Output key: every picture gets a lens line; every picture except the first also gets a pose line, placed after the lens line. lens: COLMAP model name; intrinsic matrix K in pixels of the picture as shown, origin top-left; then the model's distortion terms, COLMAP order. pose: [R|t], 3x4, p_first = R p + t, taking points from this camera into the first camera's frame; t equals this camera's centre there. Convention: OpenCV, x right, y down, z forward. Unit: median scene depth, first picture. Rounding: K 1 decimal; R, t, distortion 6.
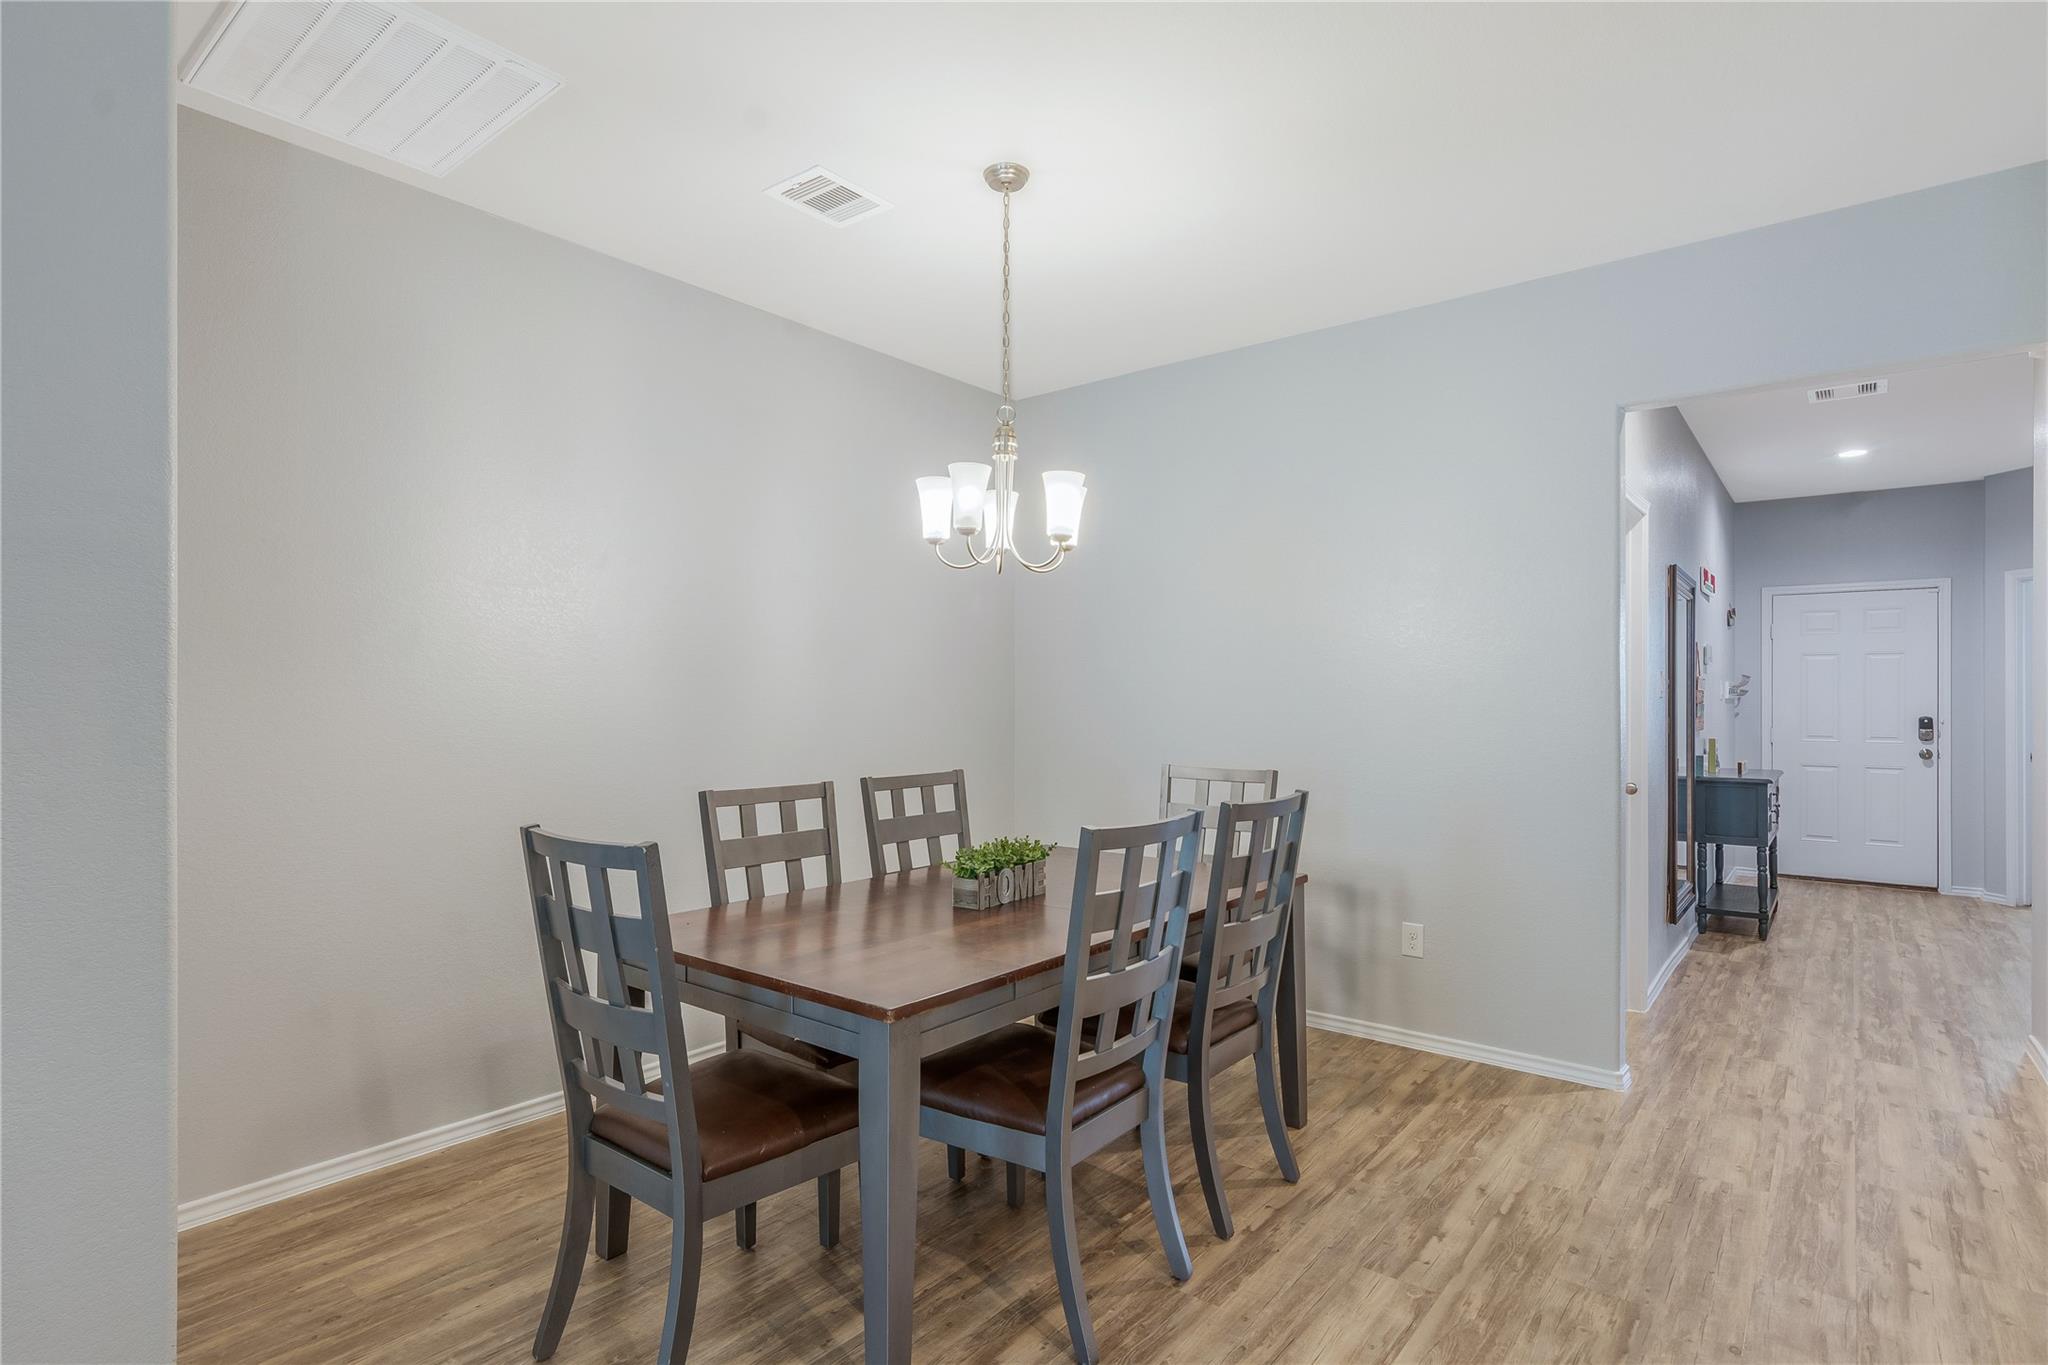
lens RADIAL K [[1015.9, 0, 1017.4], [0, 1015.9, 690.3], [0, 0, 1]] dist [-0.001350, -0.000430]
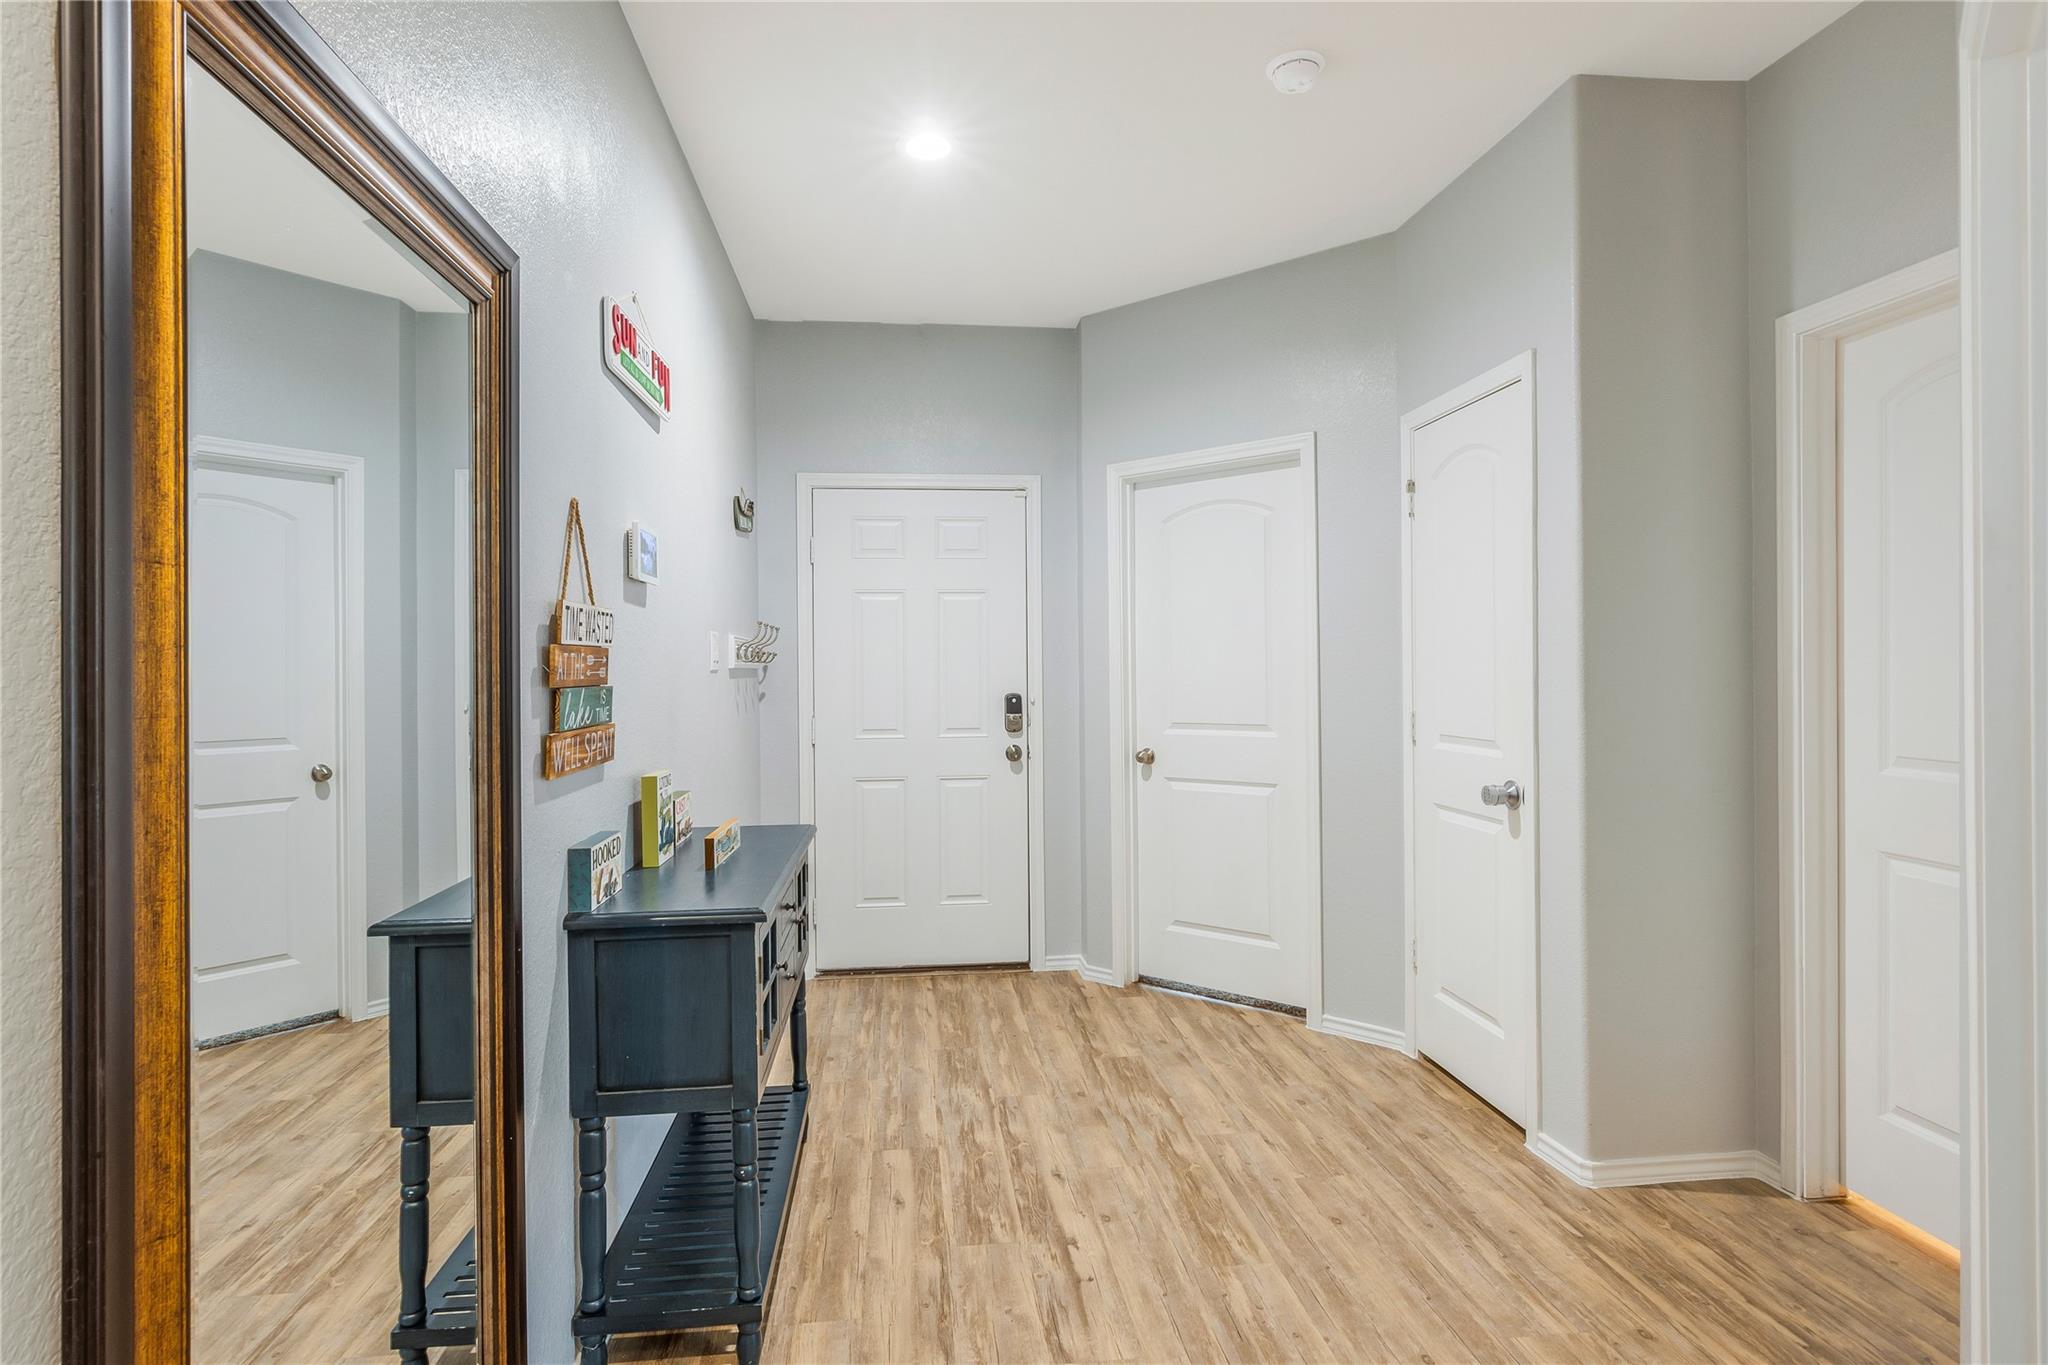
lens RADIAL K [[1015.9, 0, 1019.6], [0, 1015.9, 670.2], [0, 0, 1]] dist [-0.001350, -0.000430]
pose [[0.694212, -0.013785, 0.719638, 0.446433], [0.008360, 0.999904, 0.011089, 0.004668], [-0.719722, -0.001682, 0.694261, 0.561532]]
